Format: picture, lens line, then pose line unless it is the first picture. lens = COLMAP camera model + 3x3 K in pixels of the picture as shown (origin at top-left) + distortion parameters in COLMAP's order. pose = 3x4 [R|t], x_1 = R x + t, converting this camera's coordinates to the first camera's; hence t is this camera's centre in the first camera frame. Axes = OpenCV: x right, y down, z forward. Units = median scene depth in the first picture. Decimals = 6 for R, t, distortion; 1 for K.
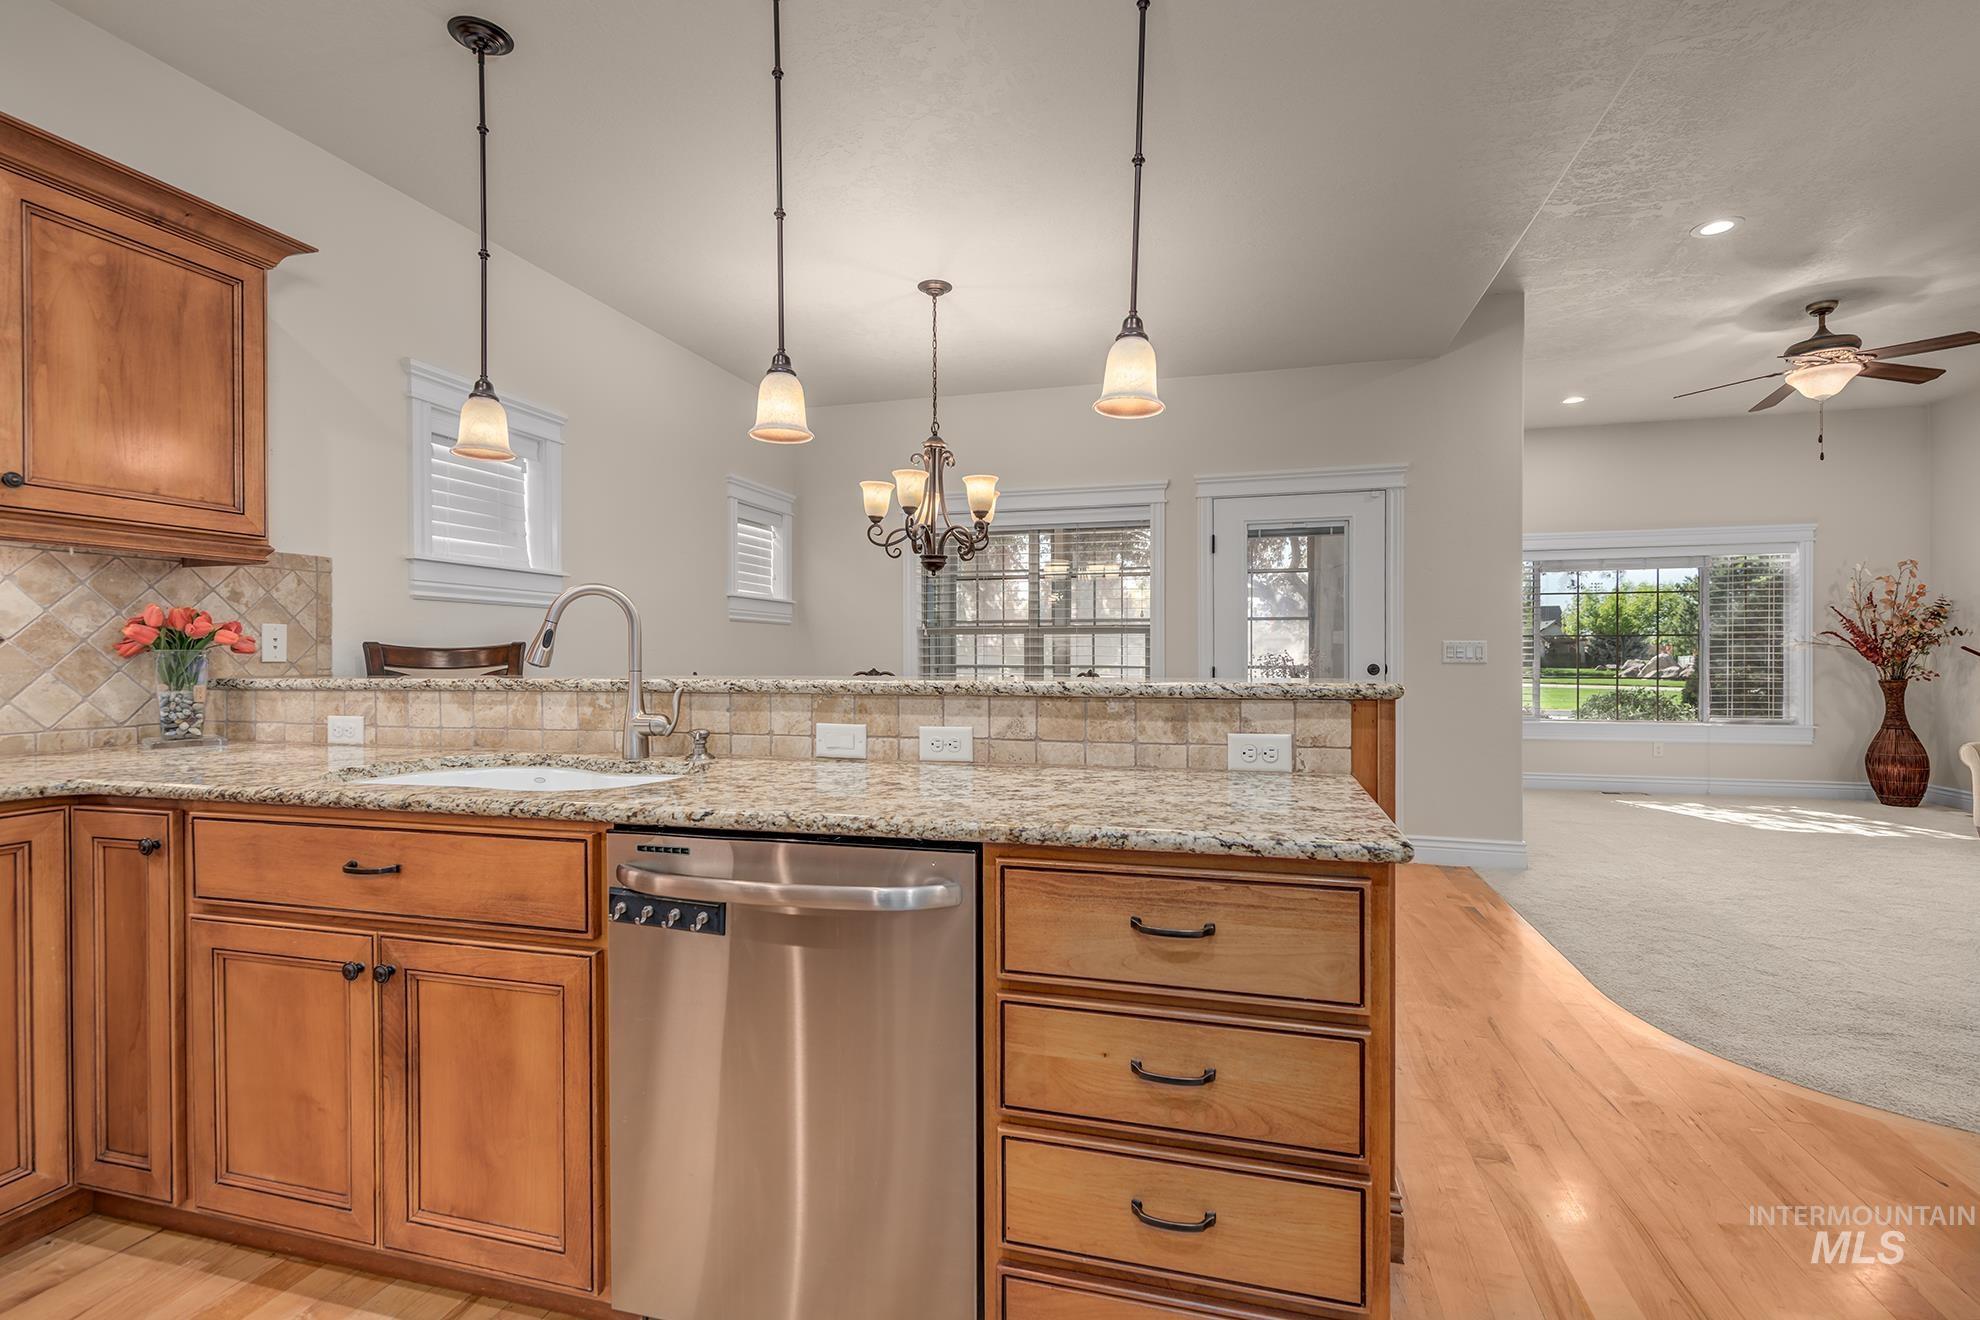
lens RADIAL K [[898.6, 0, 1006.7], [0, 898.6, 659.1], [0, 0, 1]] dist [0.017024, -0.008695]
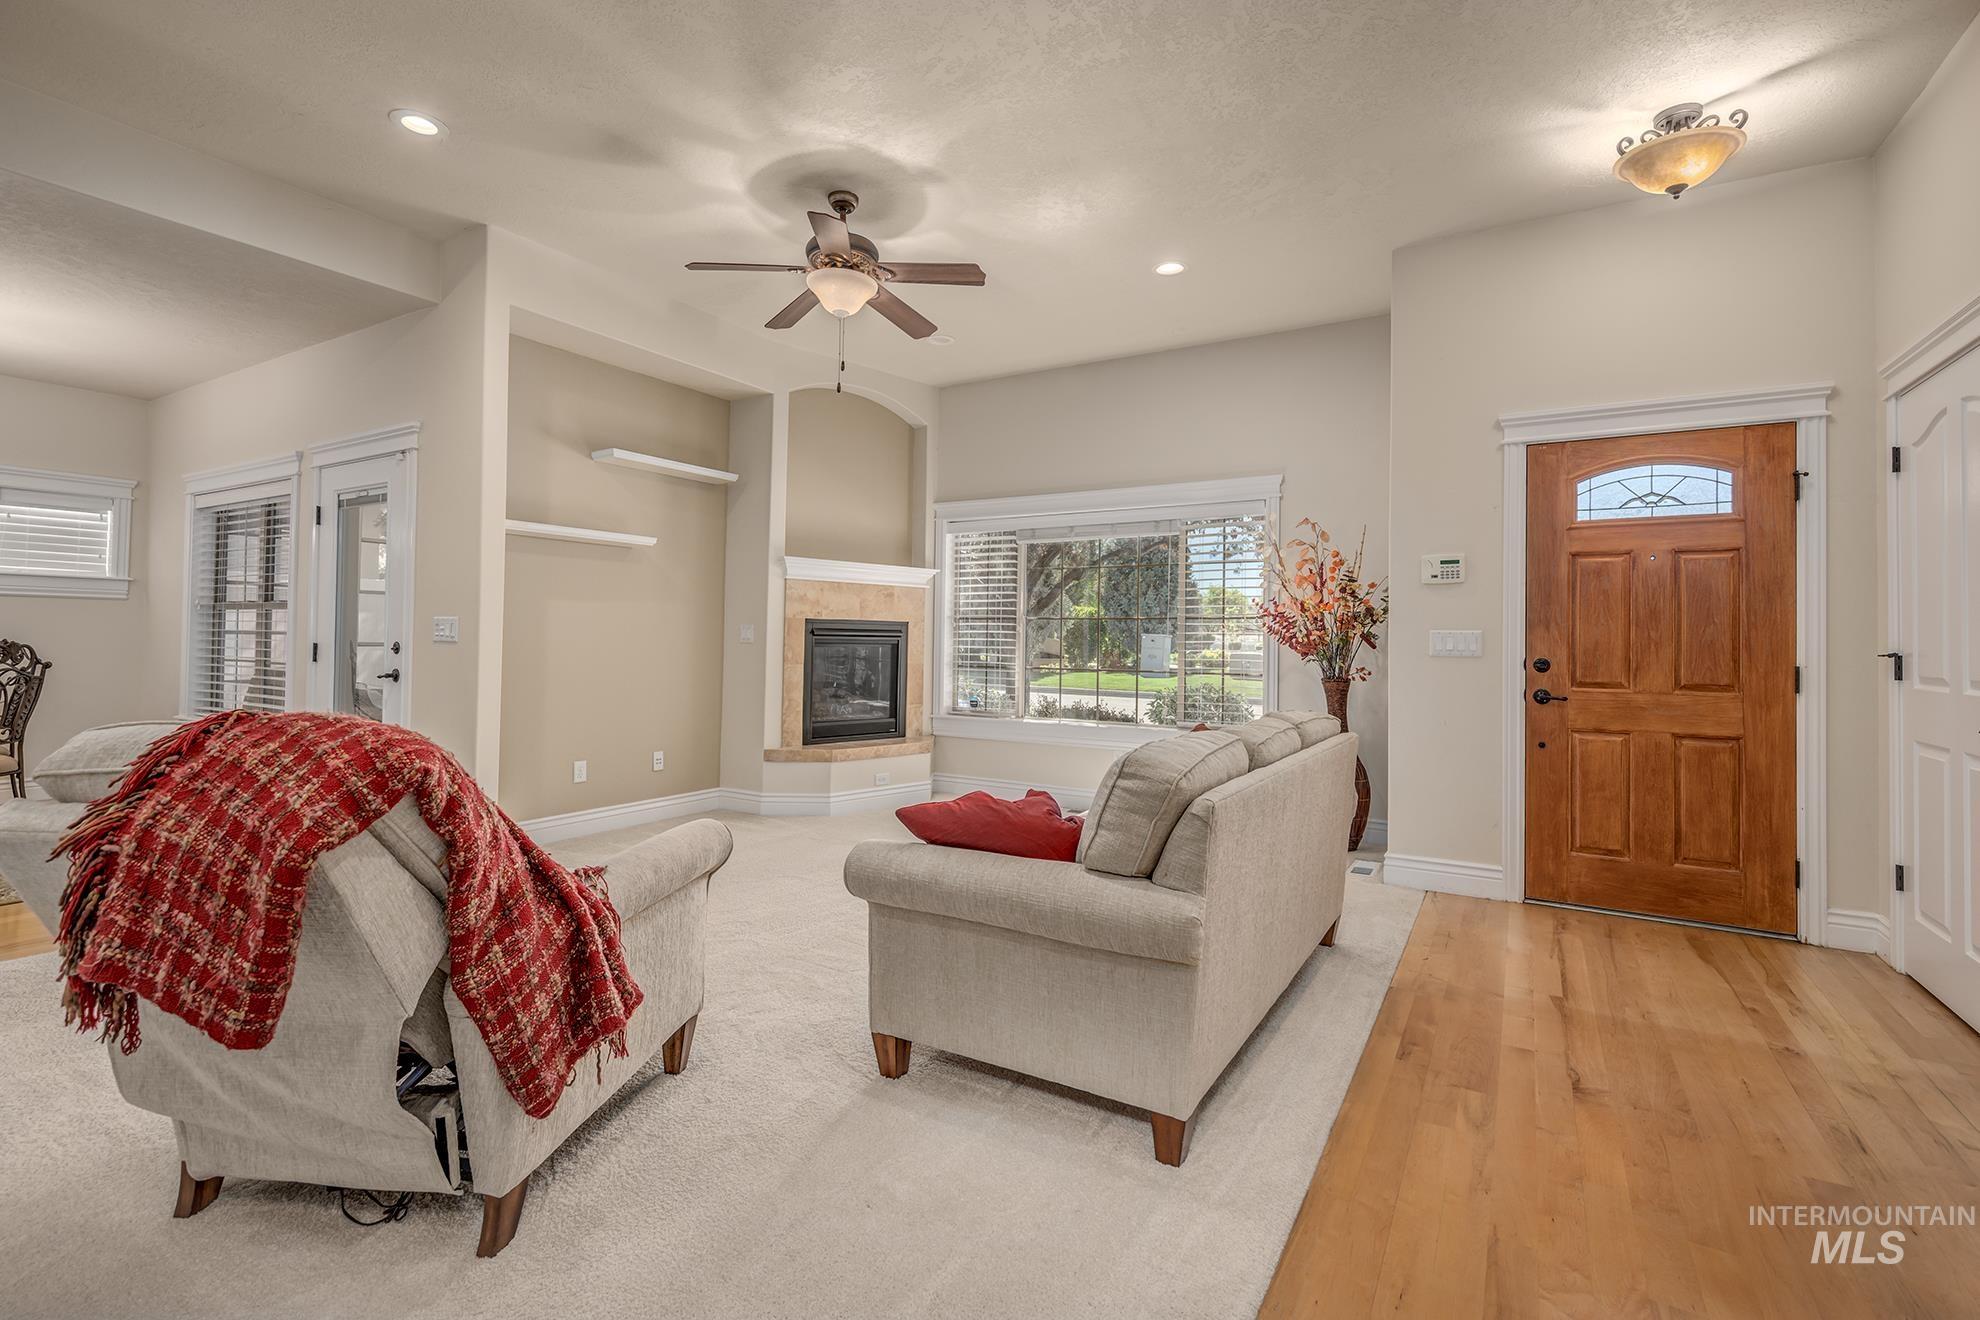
lens RADIAL K [[908.3, 0, 1008.2], [0, 908.3, 639.1], [0, 0, 1]] dist [-0.000889, -0.001041]
pose [[0.963177, 0.013073, -0.268551, 2.674487], [-0.015654, 0.999850, -0.007472, -0.000419], [0.268413, 0.011400, 0.963237, 0.591184]]
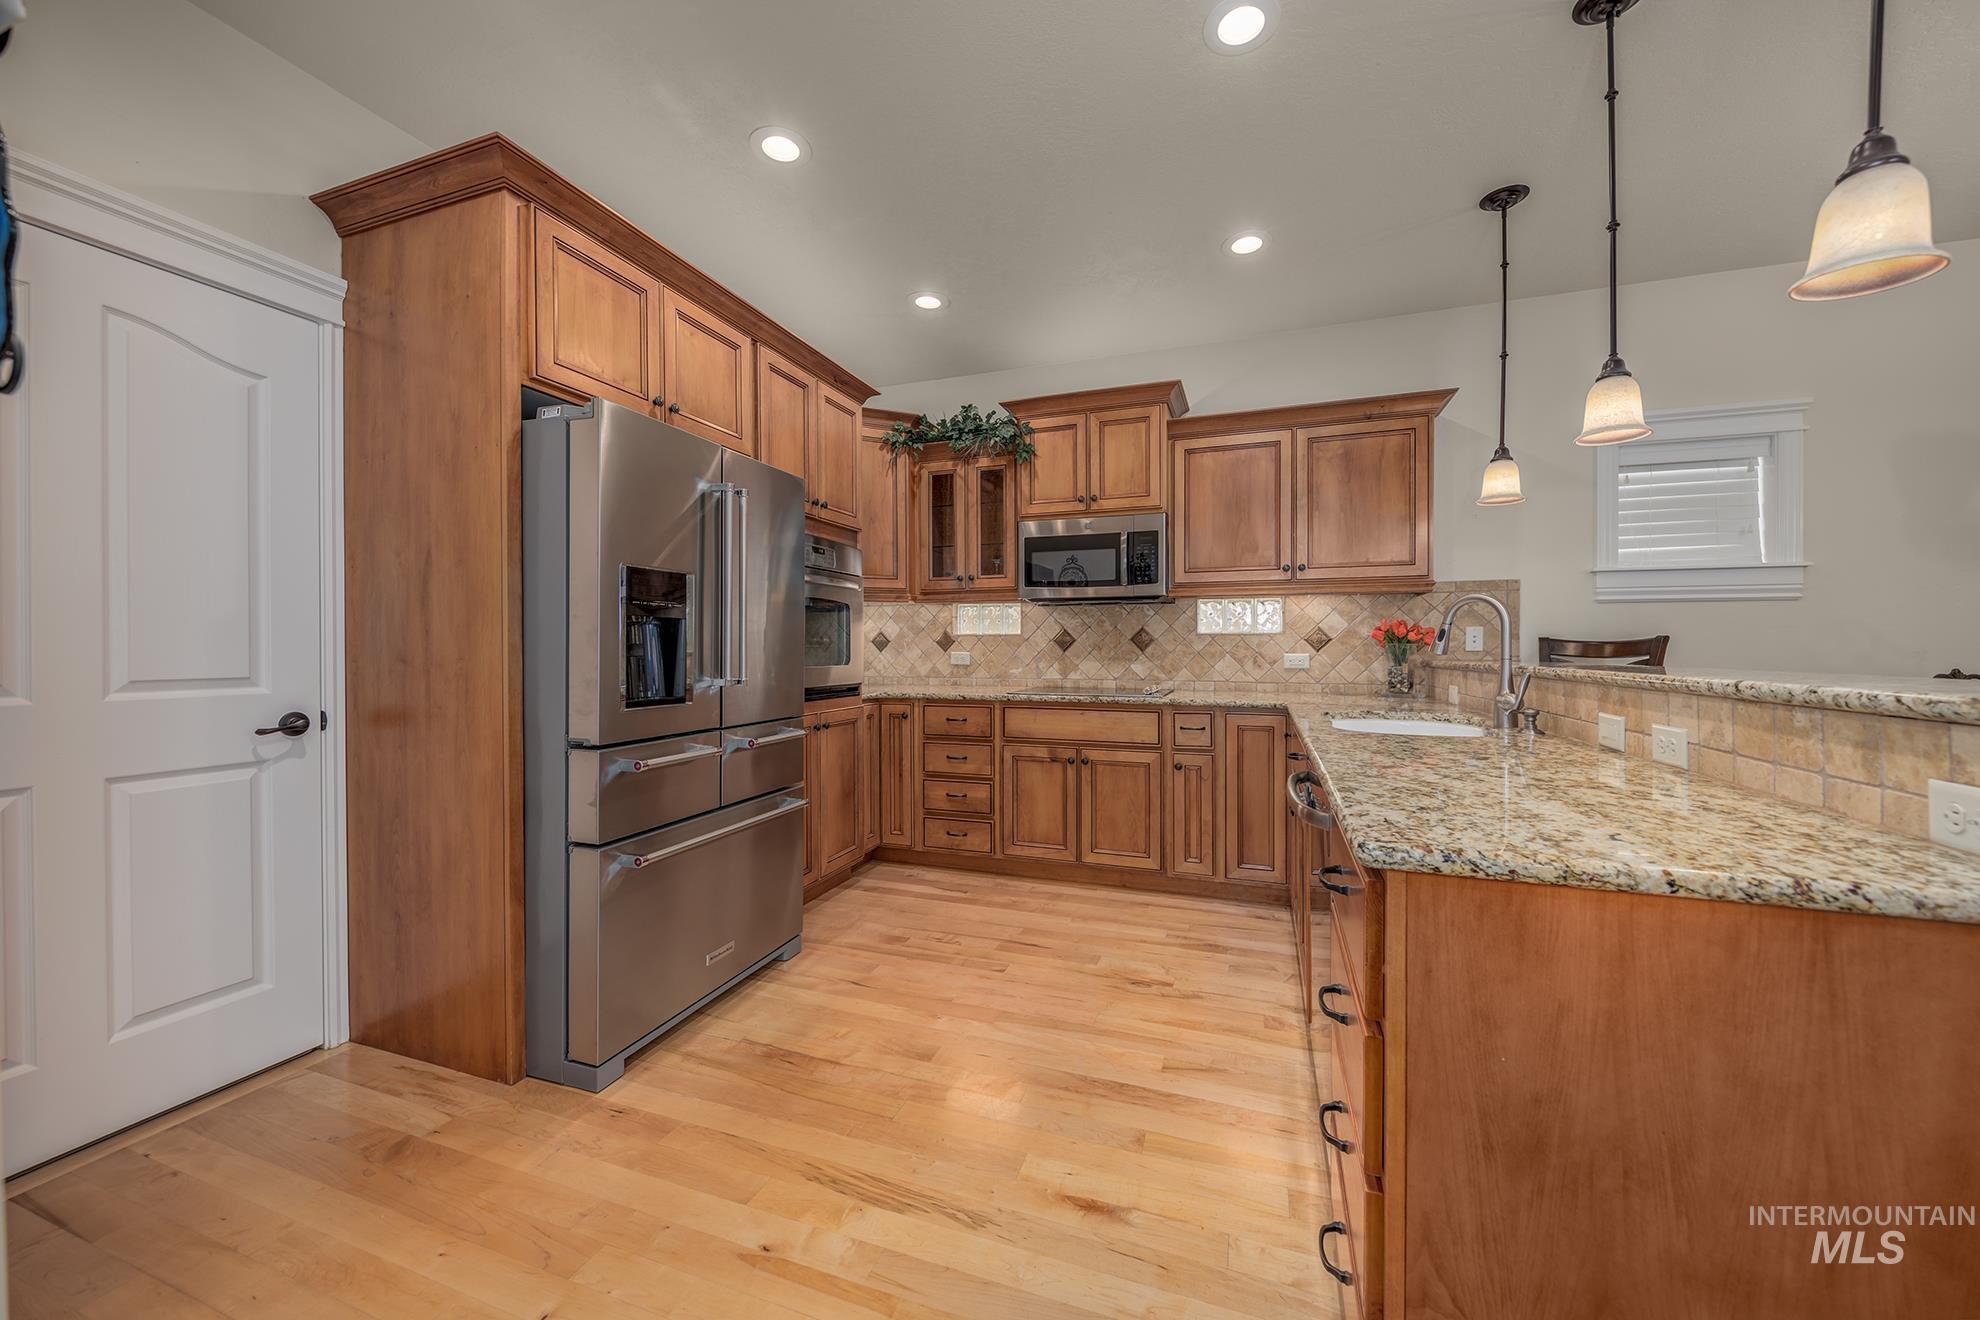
lens RADIAL K [[725.1, 0, 990.2], [0, 725.1, 653.2], [0, 0, 1]] dist [-0.006883, -0.000150]
pose [[-0.099464, 0.009470, -0.994996, 0.611836], [-0.007022, 0.999923, 0.010218, -0.000095], [0.995016, 0.008003, -0.099390, 0.343403]]
